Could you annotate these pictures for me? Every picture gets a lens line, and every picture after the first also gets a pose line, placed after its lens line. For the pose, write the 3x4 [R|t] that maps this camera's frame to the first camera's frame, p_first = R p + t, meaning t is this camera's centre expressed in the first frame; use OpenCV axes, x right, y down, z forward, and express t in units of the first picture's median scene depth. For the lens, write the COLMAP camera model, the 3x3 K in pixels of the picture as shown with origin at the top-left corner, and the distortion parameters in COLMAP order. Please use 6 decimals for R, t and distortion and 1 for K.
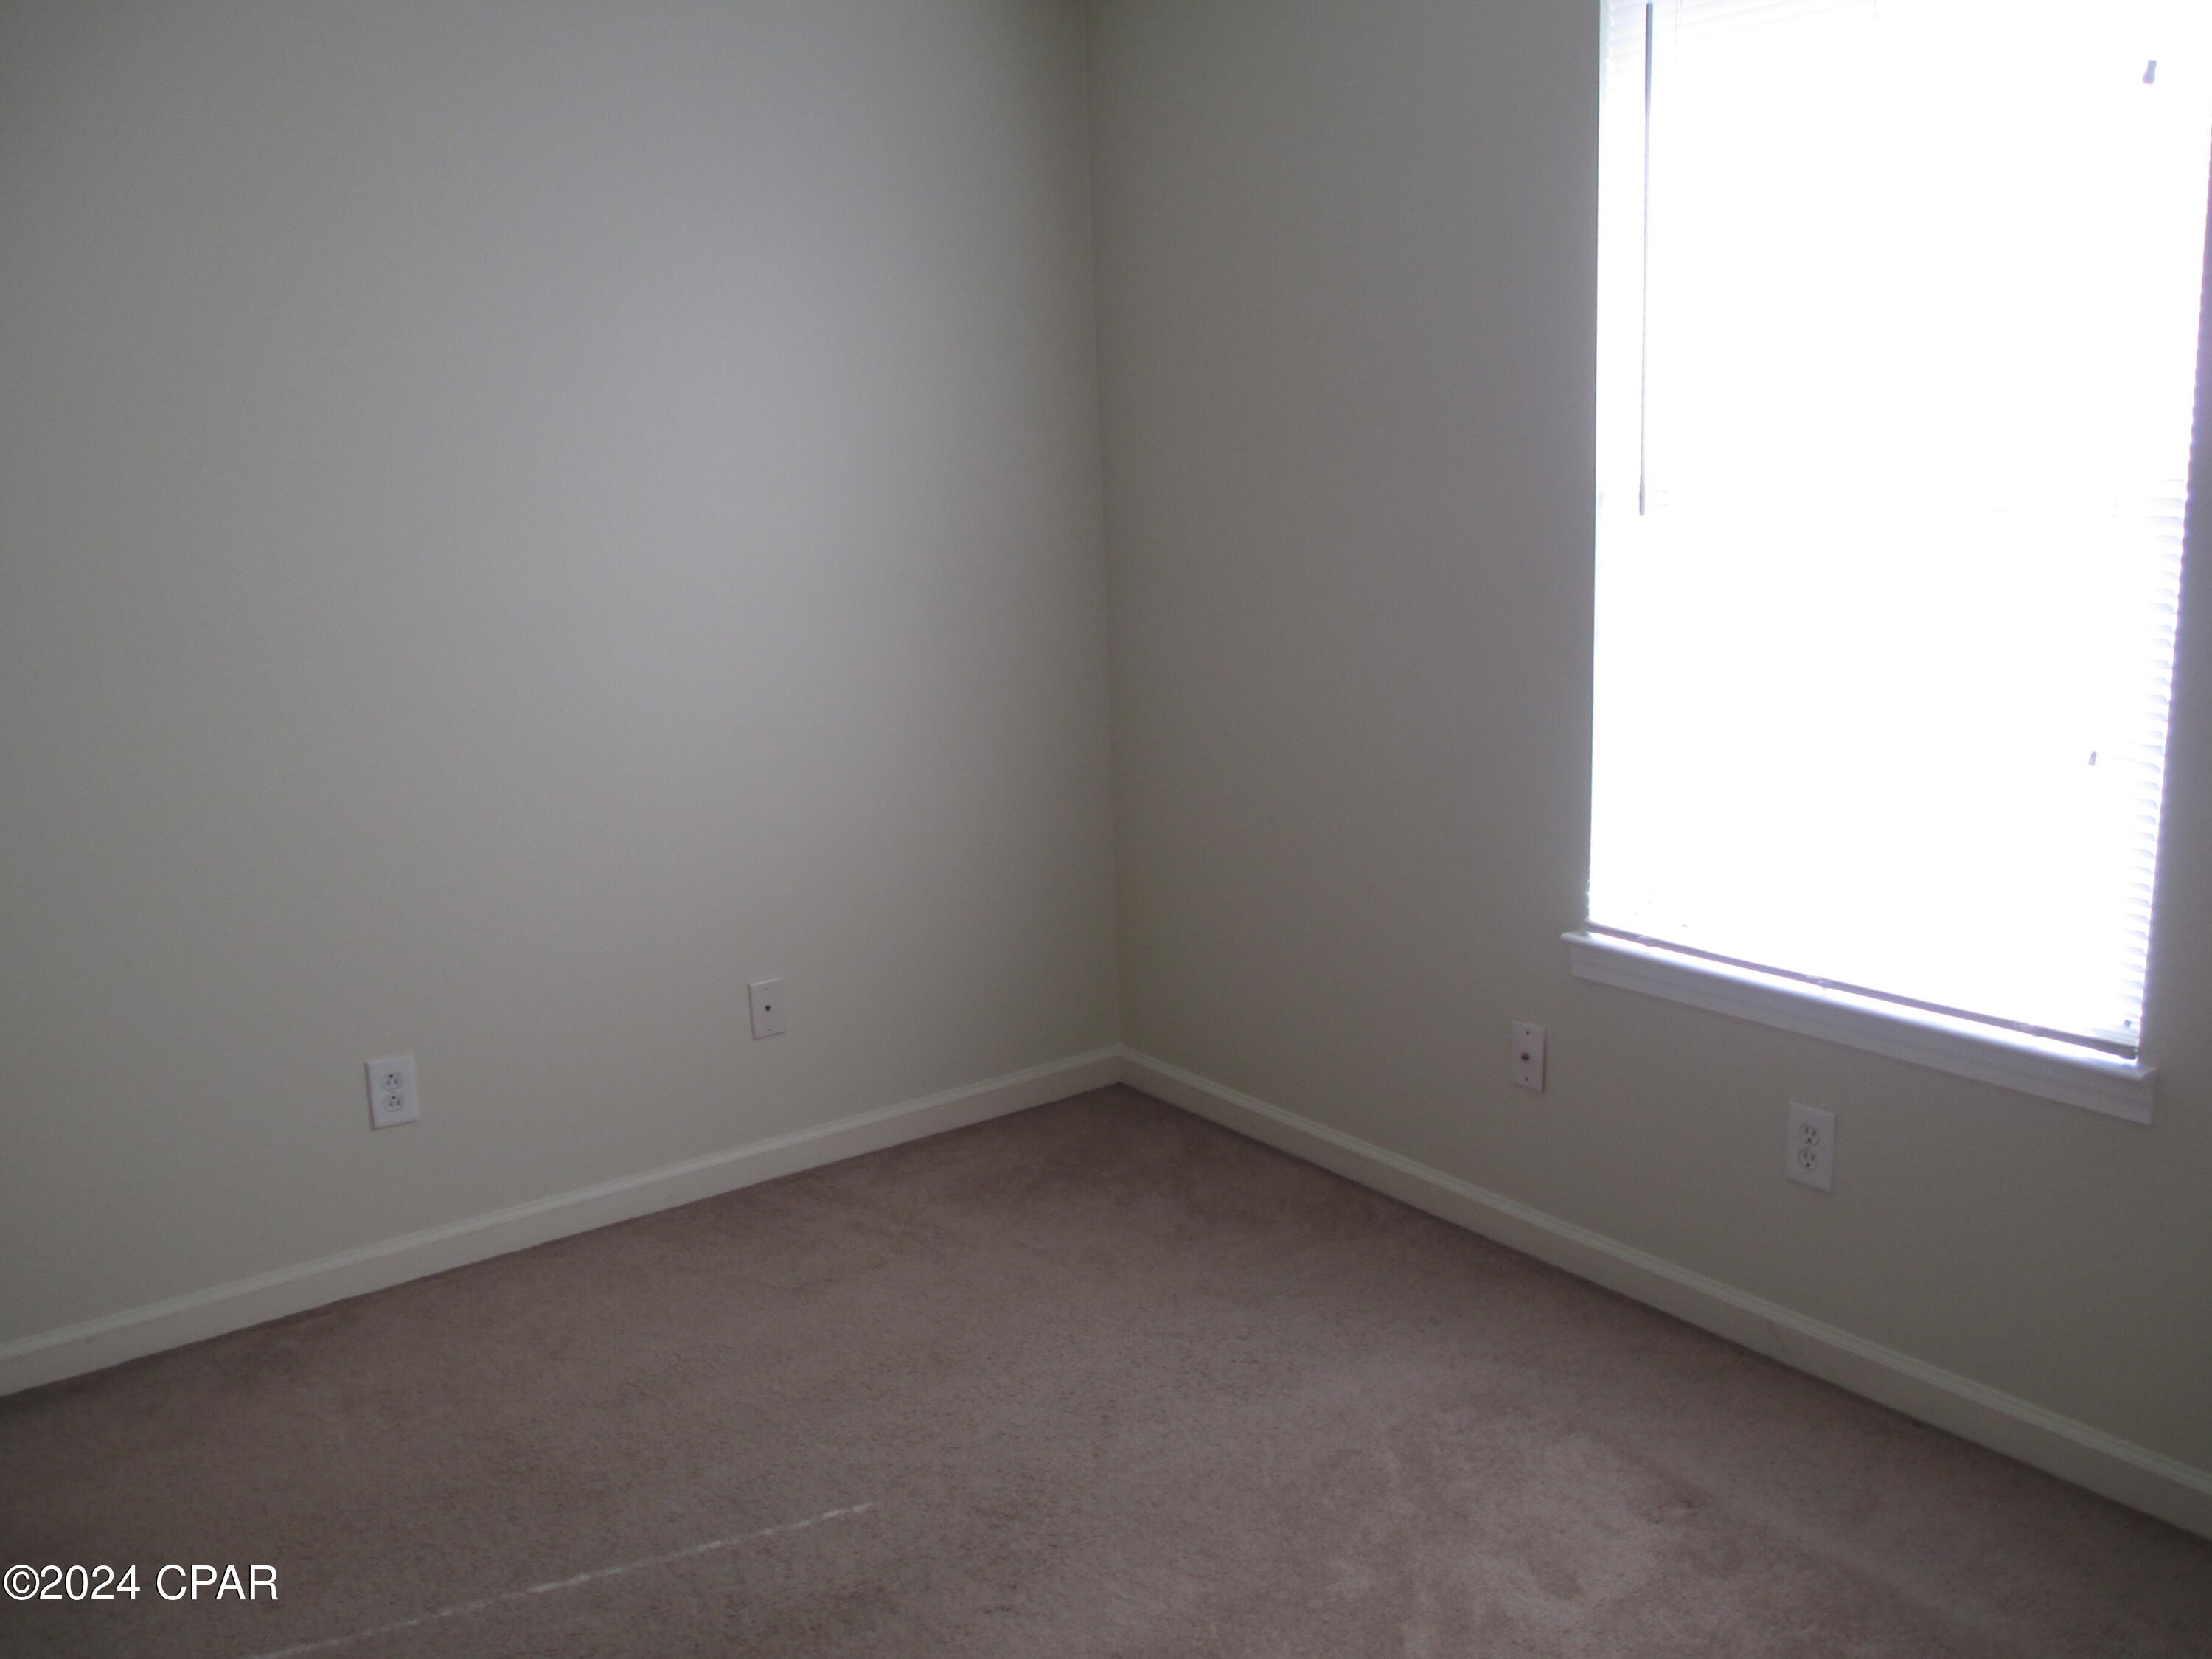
lens RADIAL K [[1844.4, 0, 1111.1], [0, 1844.4, 830.2], [0, 0, 1]] dist [-0.045028, 0.009634]
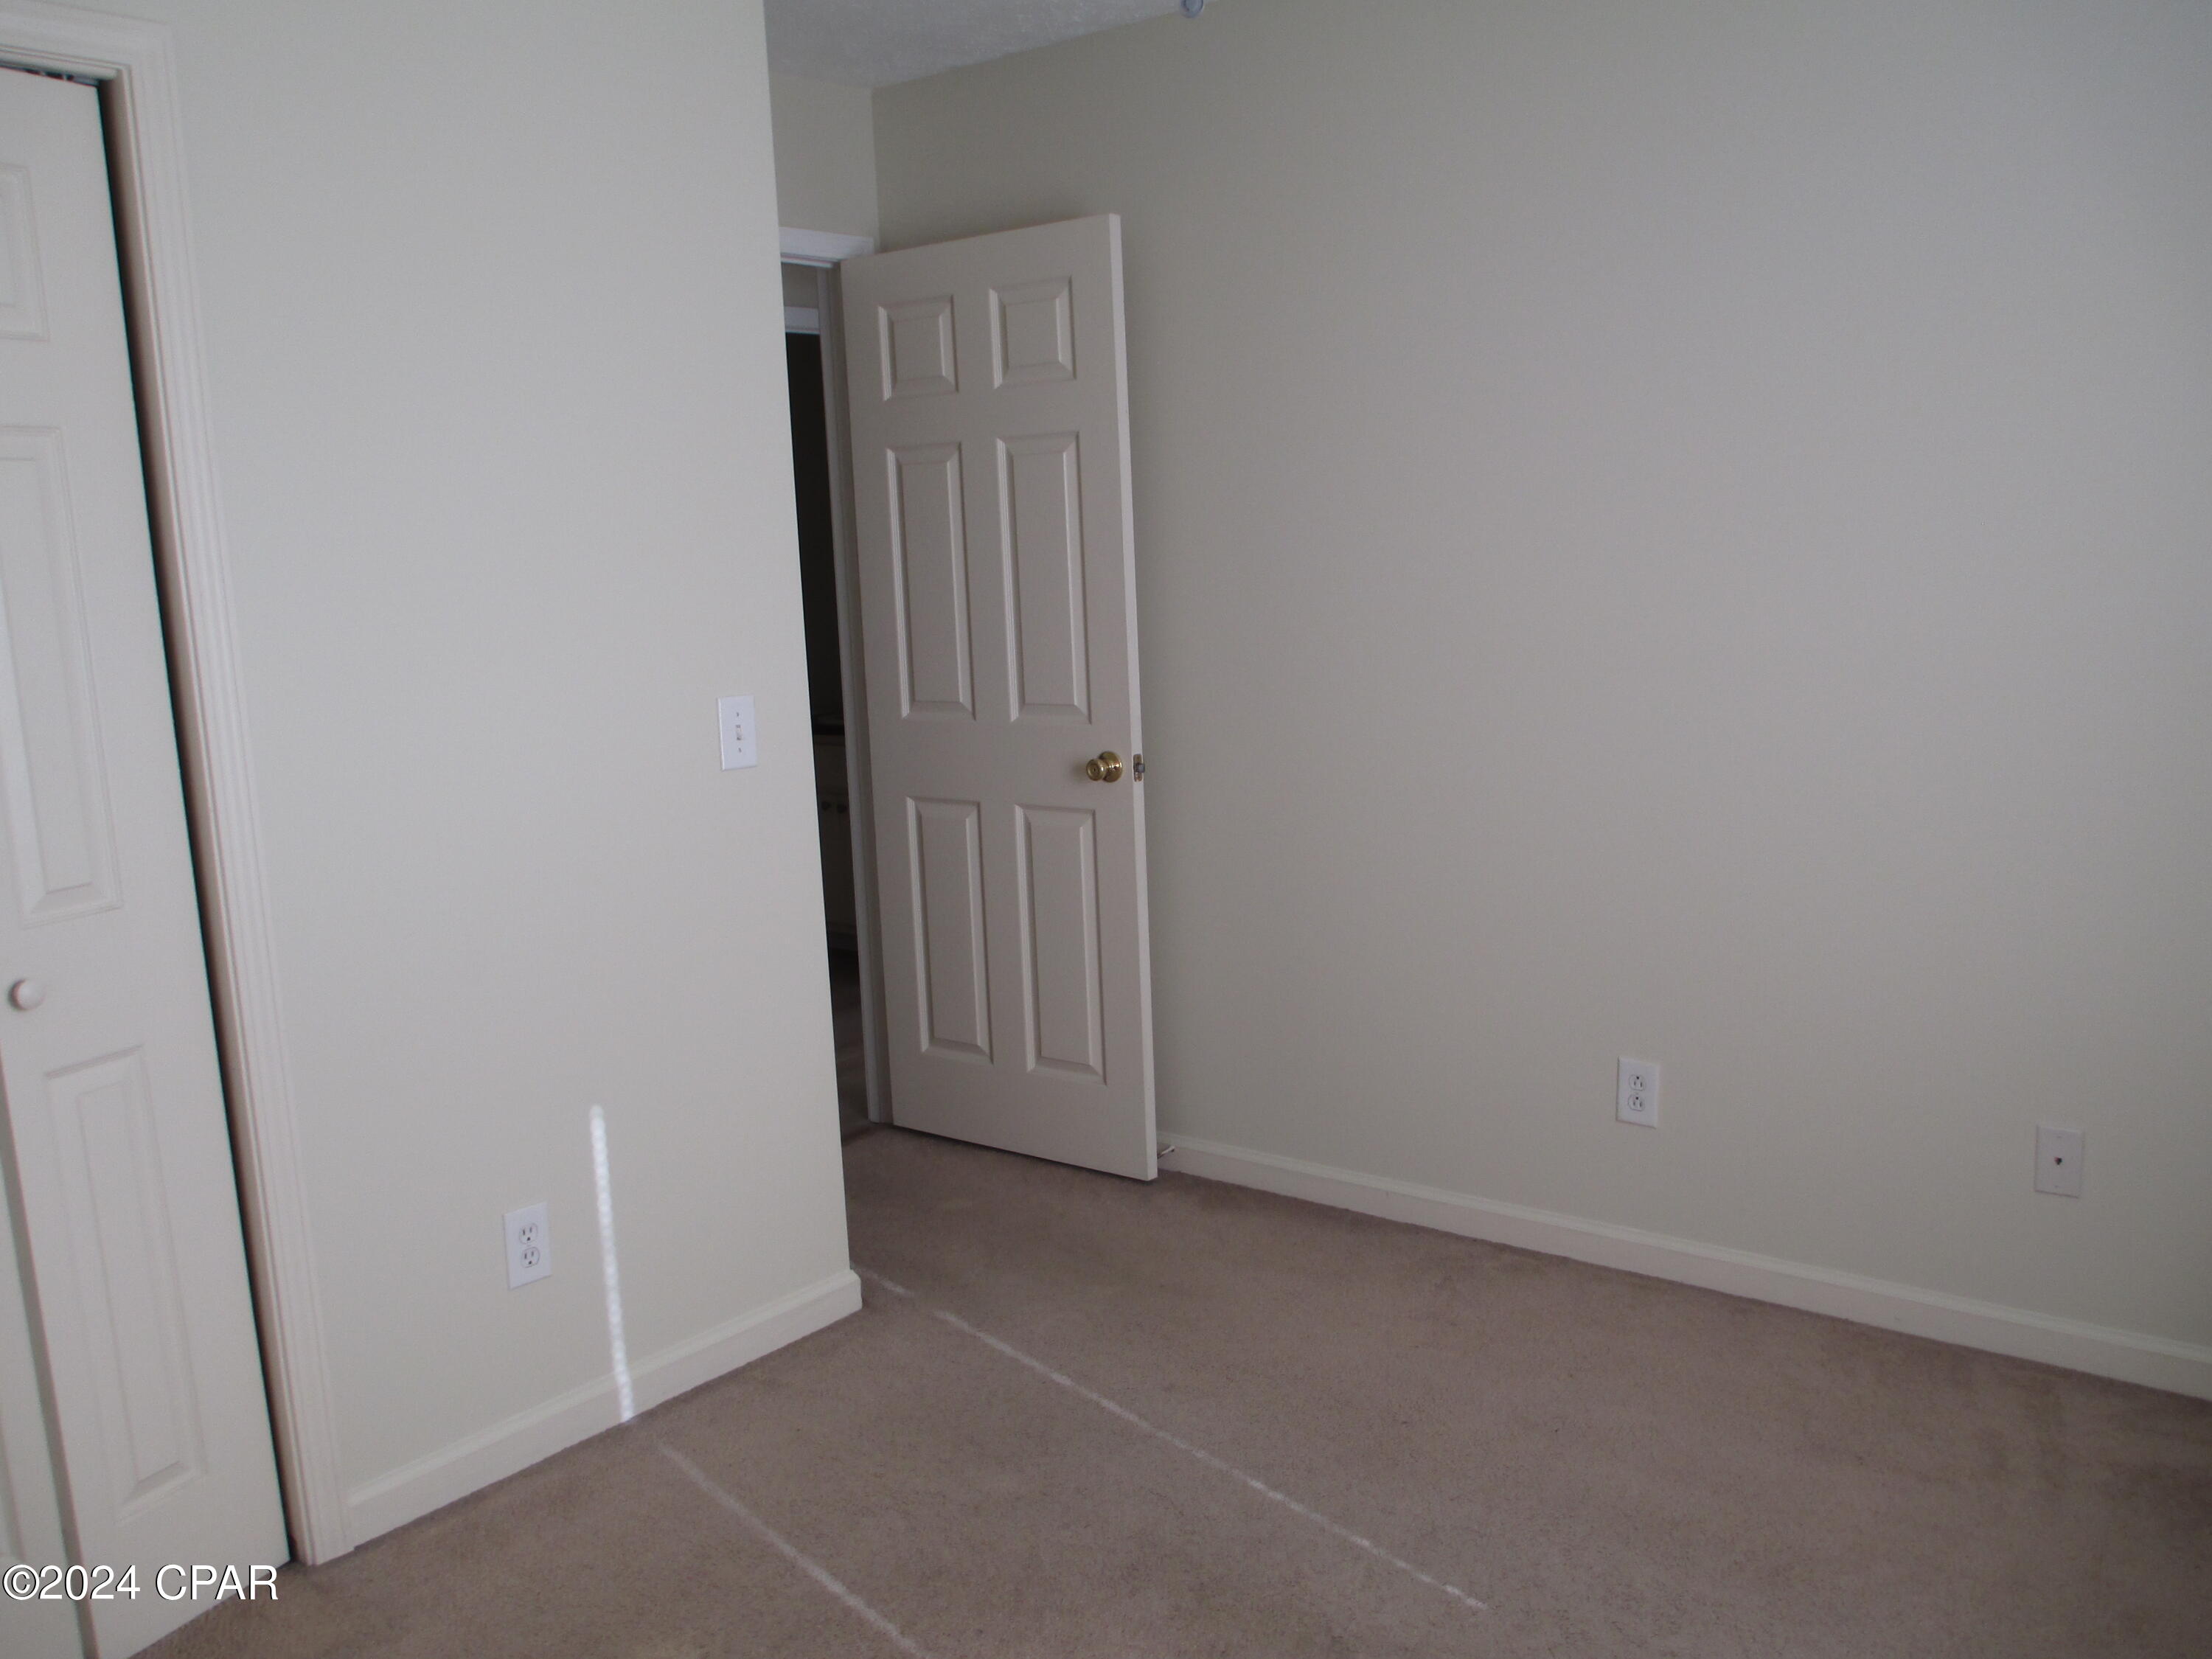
lens RADIAL K [[1844.4, 0, 1111.2], [0, 1844.4, 829.3], [0, 0, 1]] dist [-0.045028, 0.009634]
pose [[0.269171, 0.178072, -0.946487, 0.506082], [-0.174357, 0.975529, 0.133951, -0.095474], [0.947178, 0.128971, 0.293633, 0.376970]]
